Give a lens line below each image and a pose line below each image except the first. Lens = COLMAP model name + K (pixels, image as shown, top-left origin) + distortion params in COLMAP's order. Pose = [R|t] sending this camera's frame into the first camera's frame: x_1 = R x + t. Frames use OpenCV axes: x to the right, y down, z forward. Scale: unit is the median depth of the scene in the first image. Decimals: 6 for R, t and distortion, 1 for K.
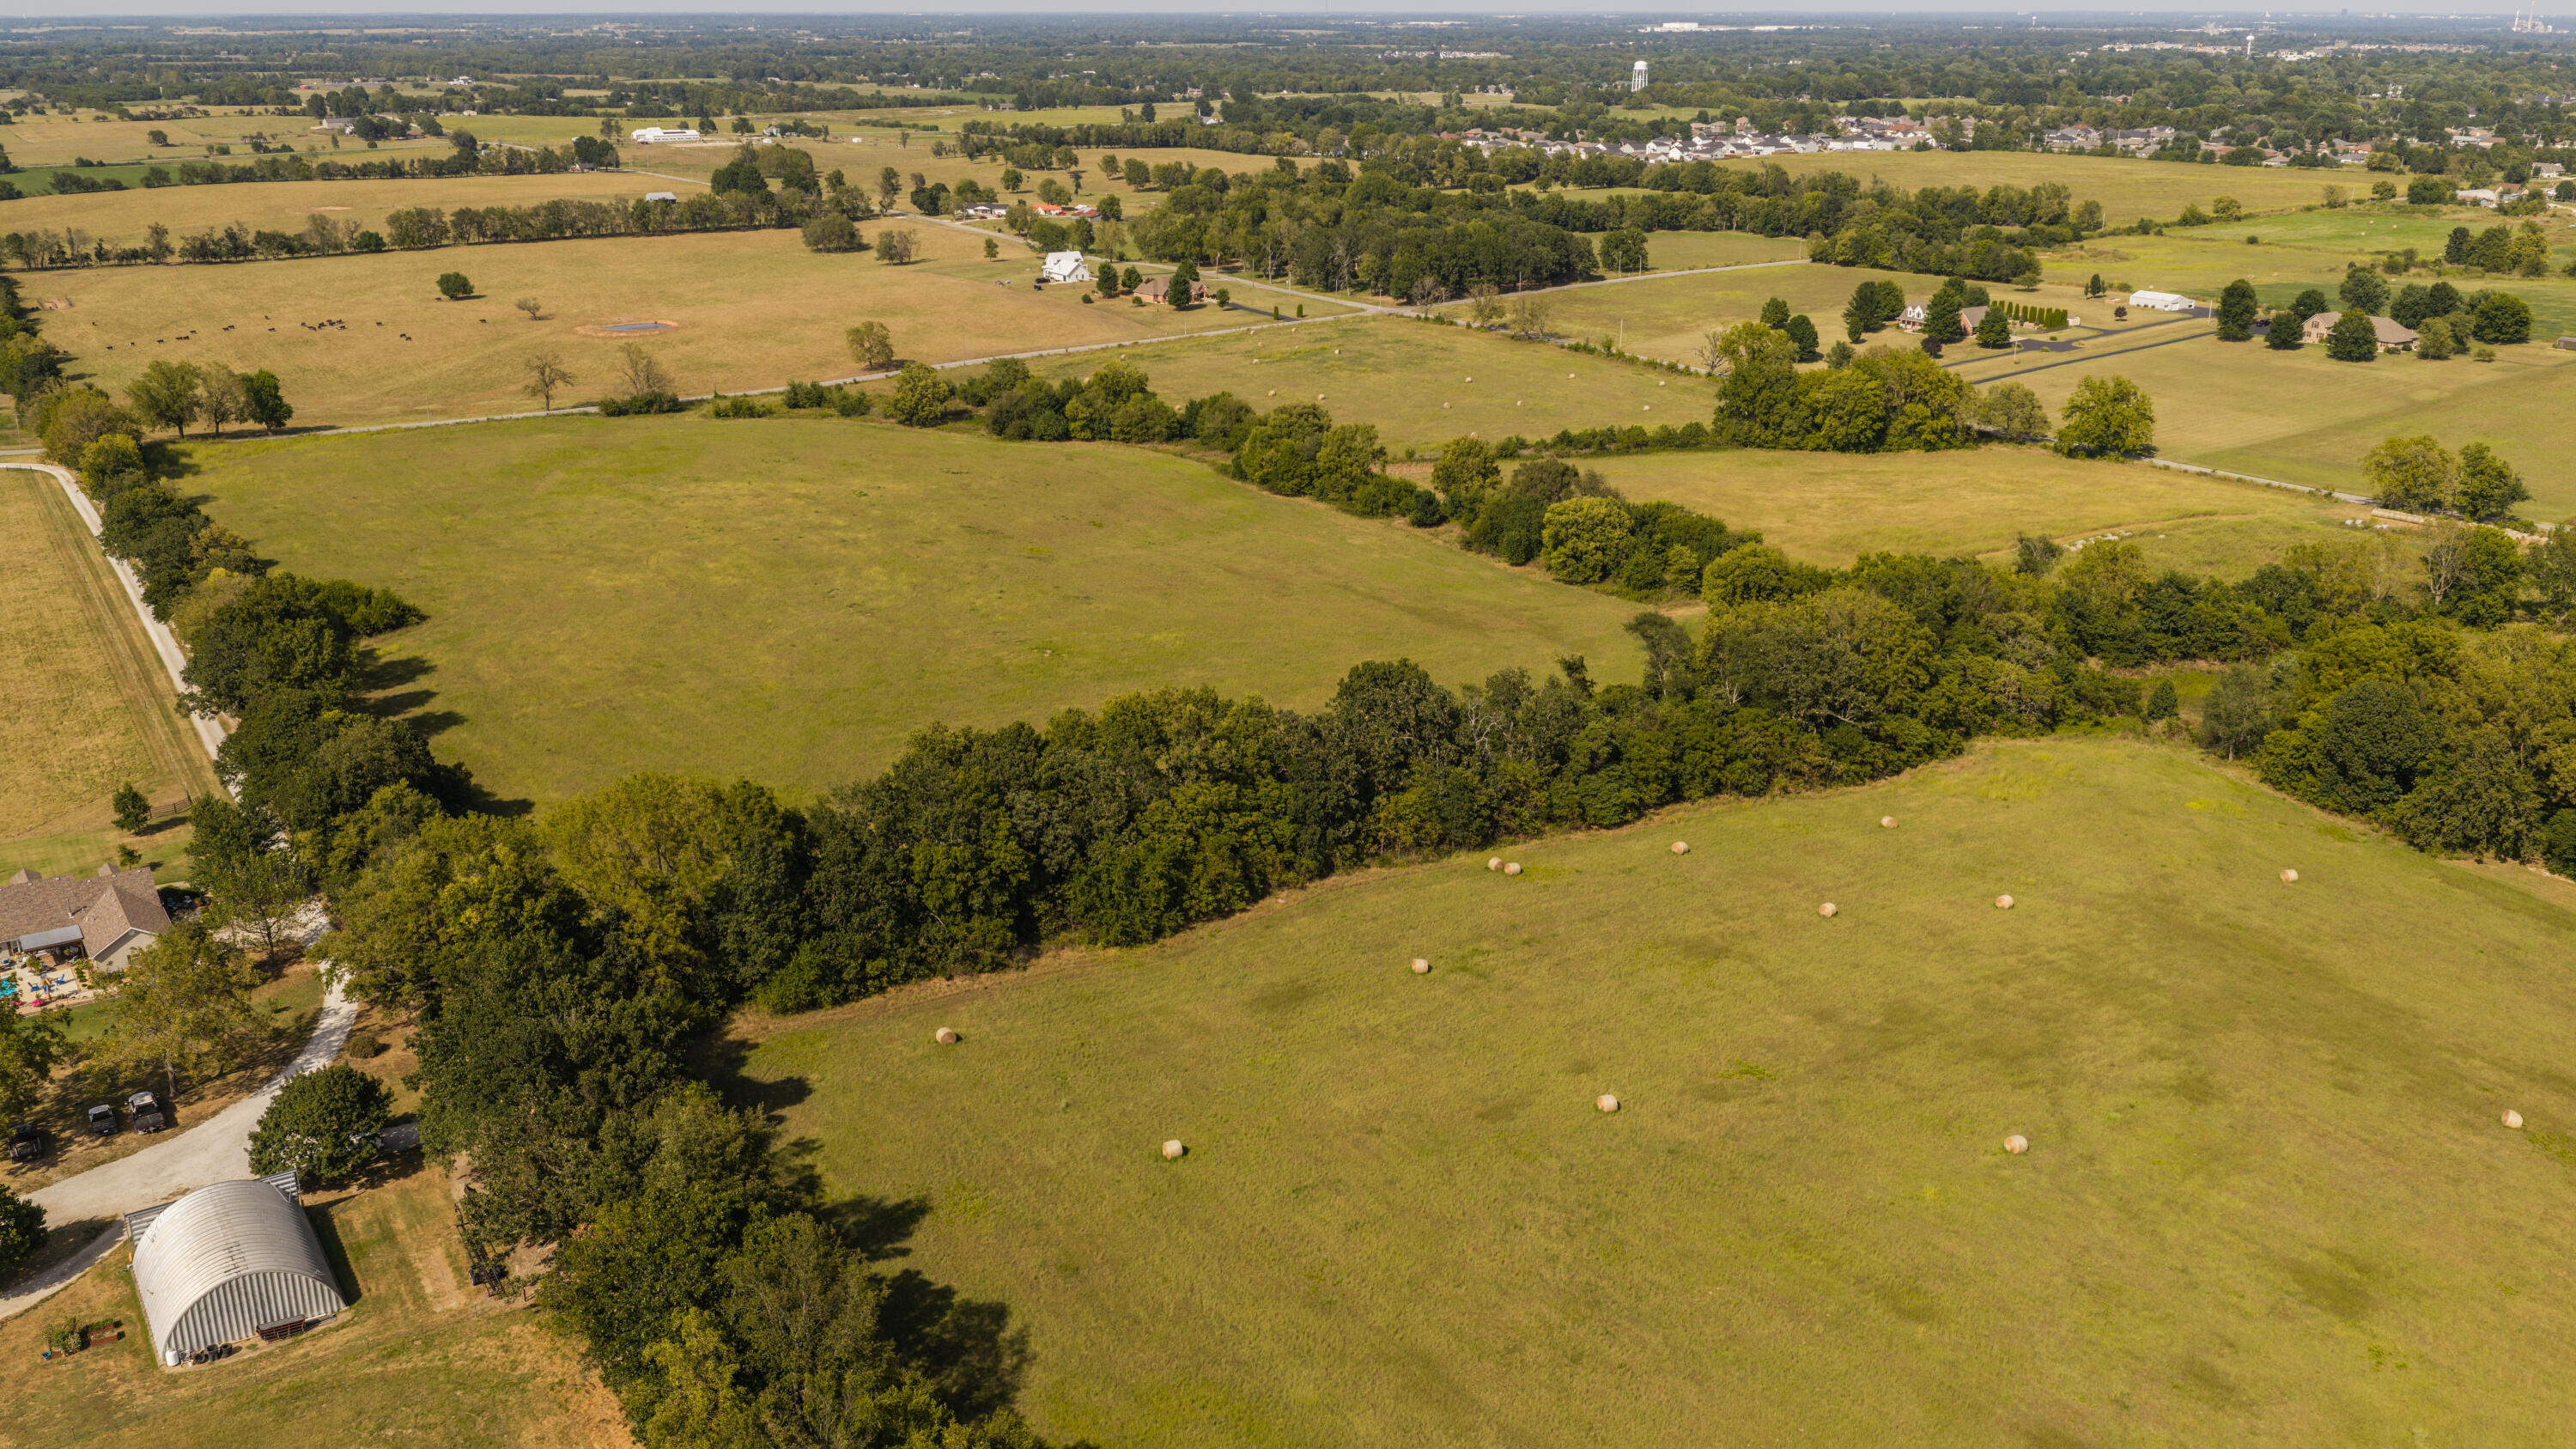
lens RADIAL K [[2138.6, 0, 1288.0], [0, 2138.6, 724.5], [0, 0, 1]] dist [0.042189, -0.095799]
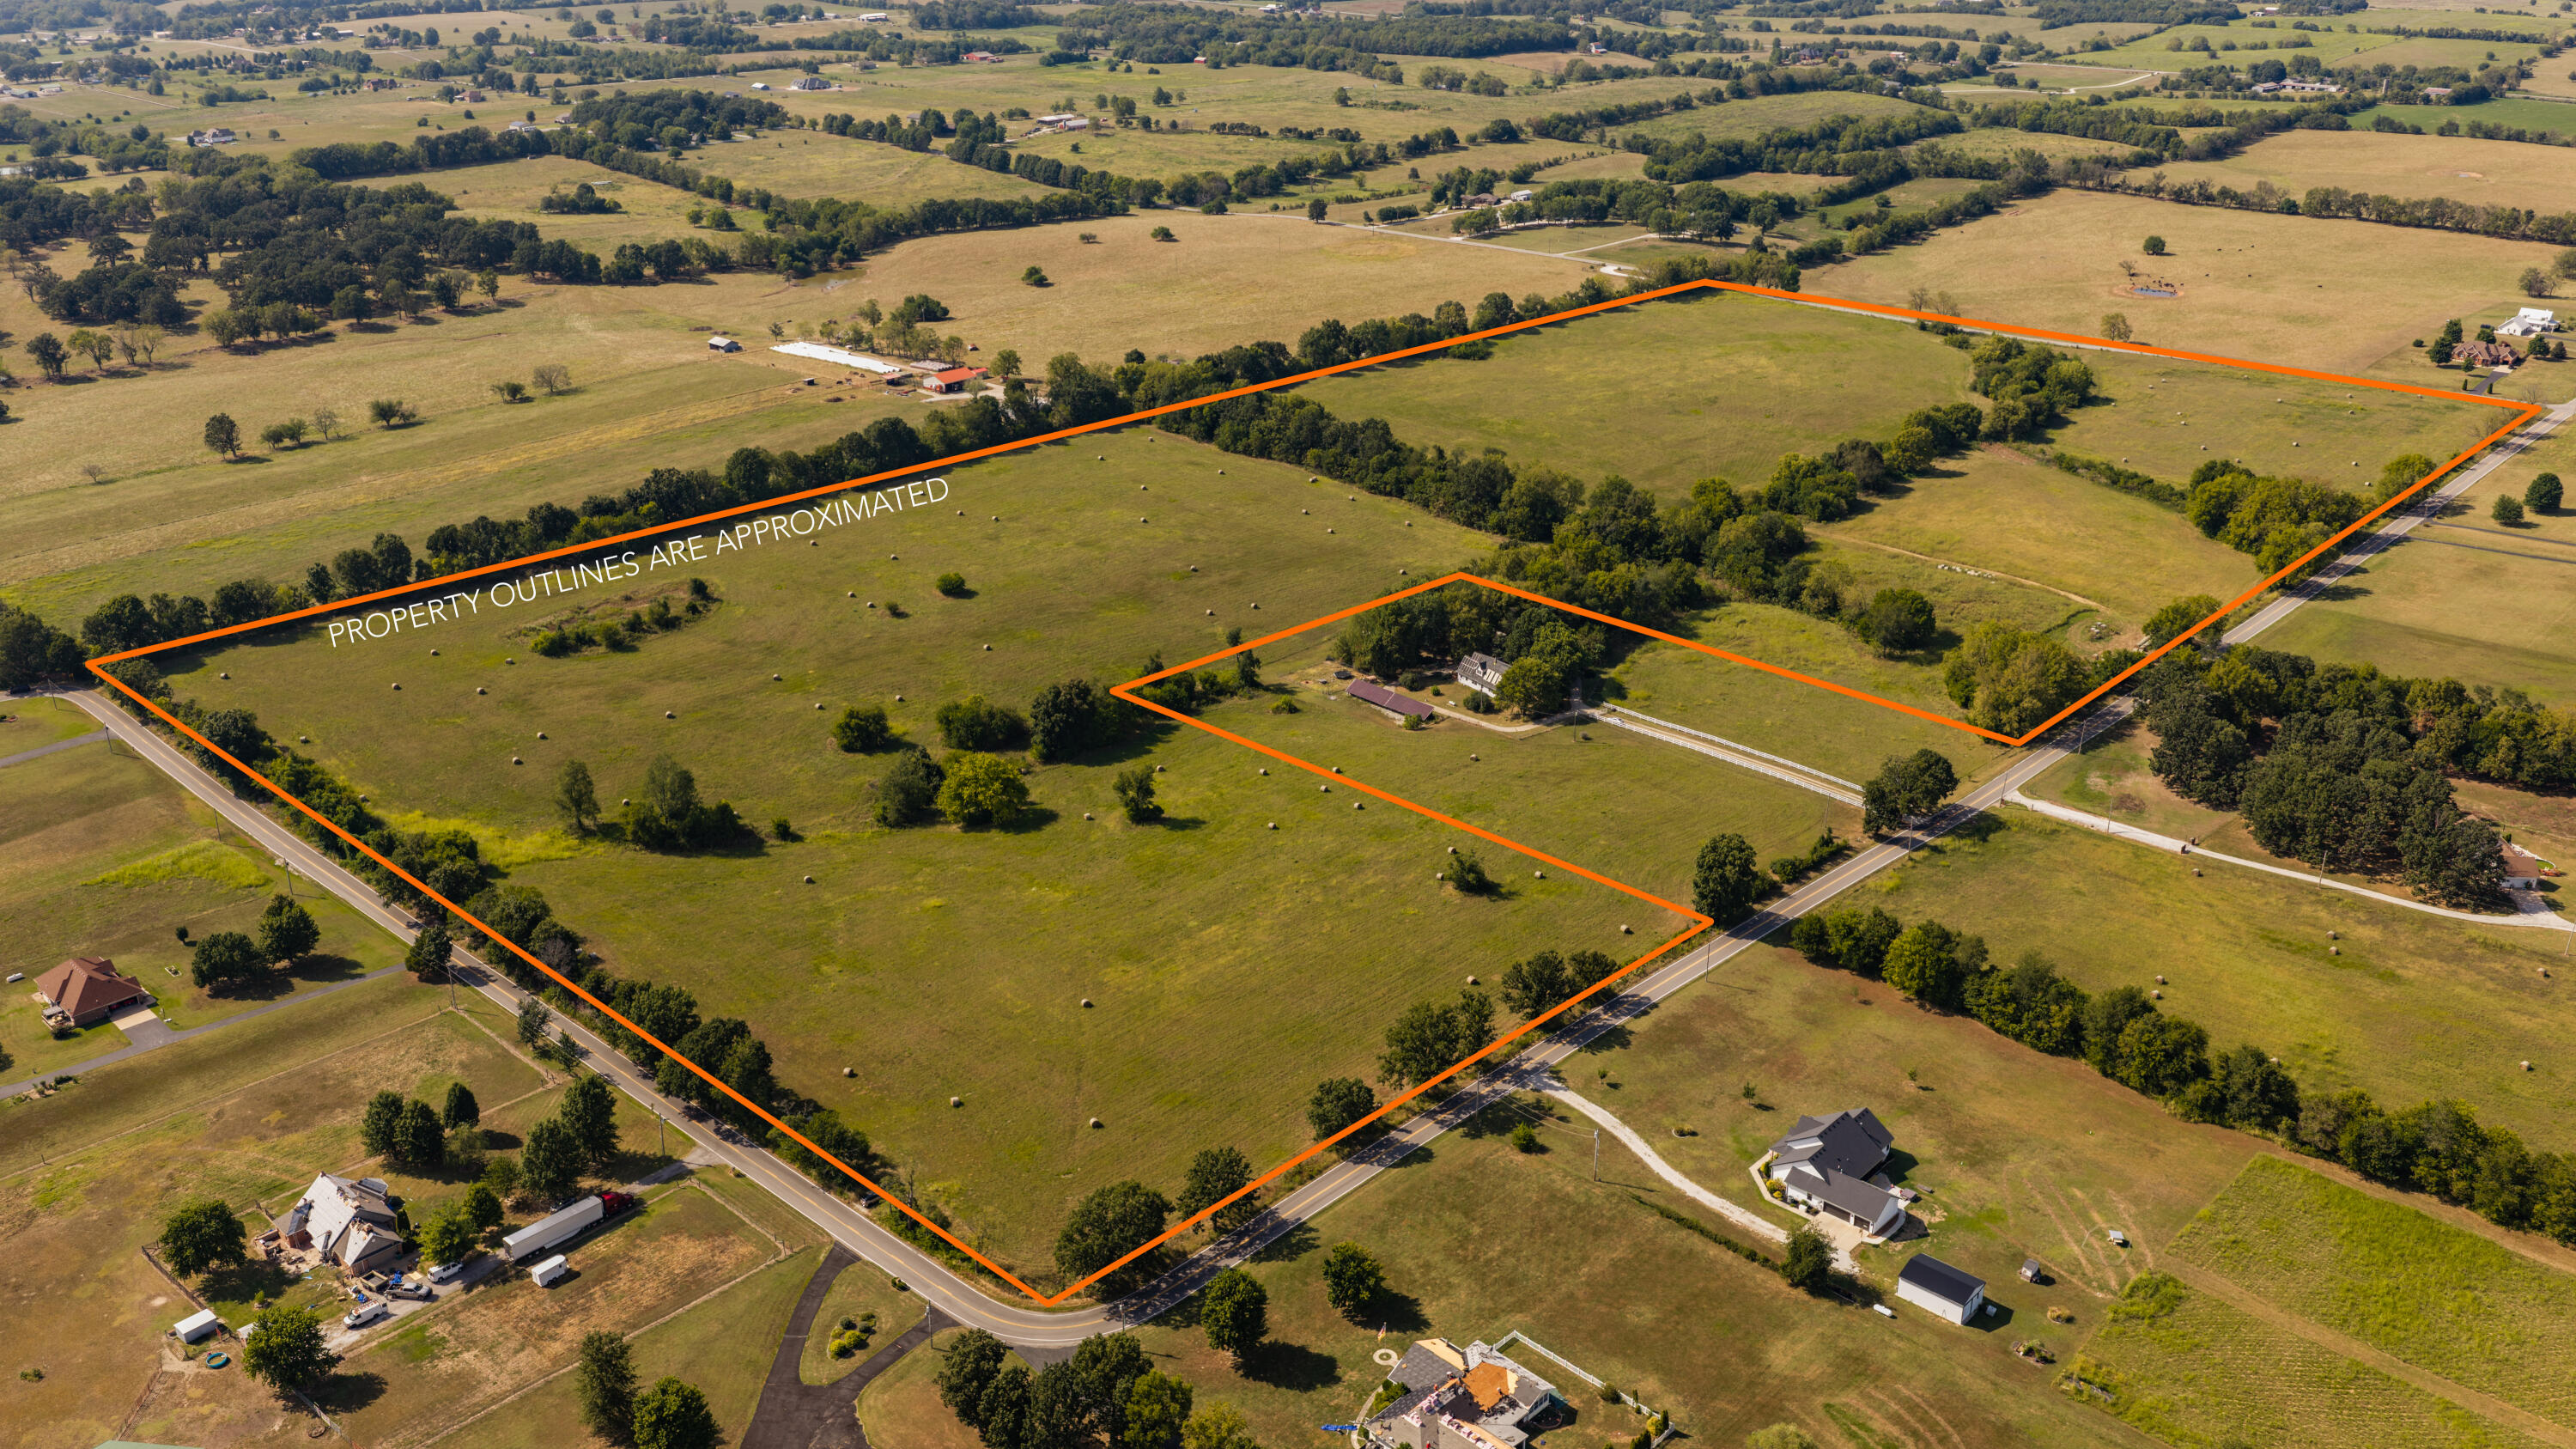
lens RADIAL K [[2138.6, 0, 1288.0], [0, 2138.6, 724.5], [0, 0, 1]] dist [0.042189, -0.095799]
pose [[0.225633, 0.378417, -0.897714, 1.226267], [-0.305803, 0.902414, 0.303537, -0.221206], [0.924973, 0.206035, 0.319335, 0.033273]]
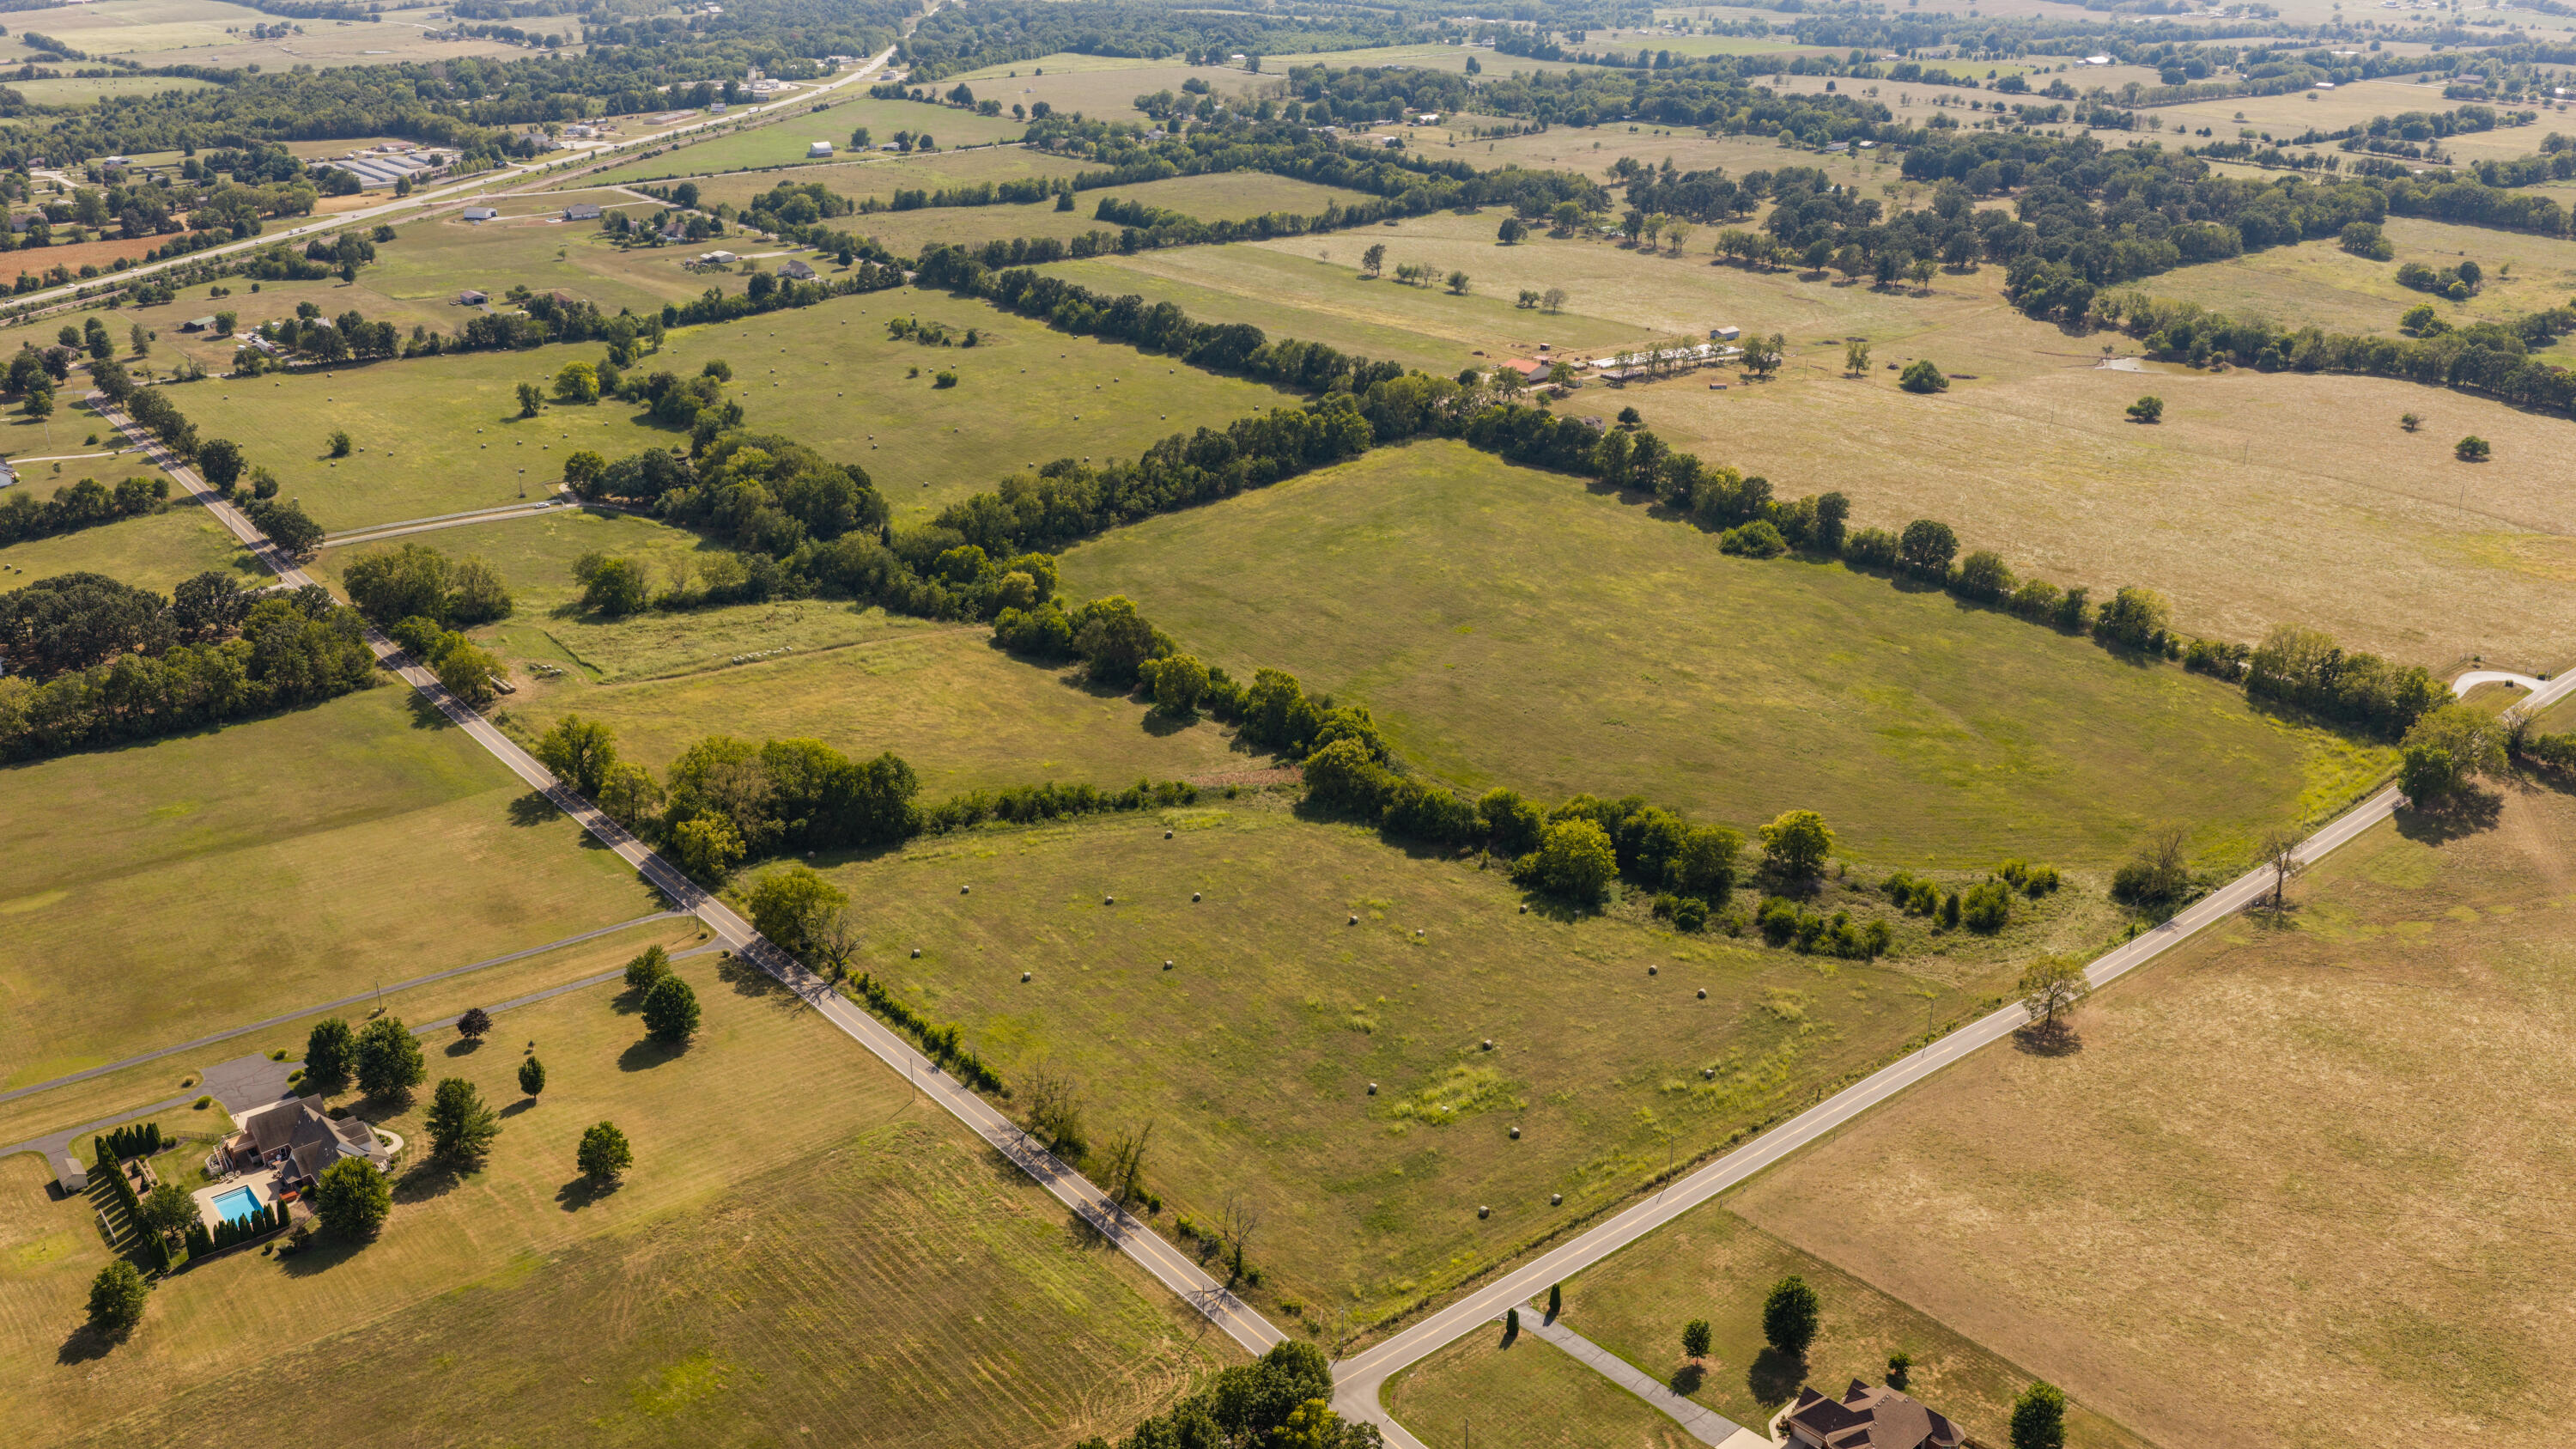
lens RADIAL K [[2138.6, 0, 1288.0], [0, 2138.6, 724.5], [0, 0, 1]] dist [0.042189, -0.095799]
pose [[-0.995885, 0.042079, -0.080267, 0.092238], [-0.020139, 0.760780, 0.648697, -0.719715], [0.088362, 0.647644, -0.756802, 1.547064]]
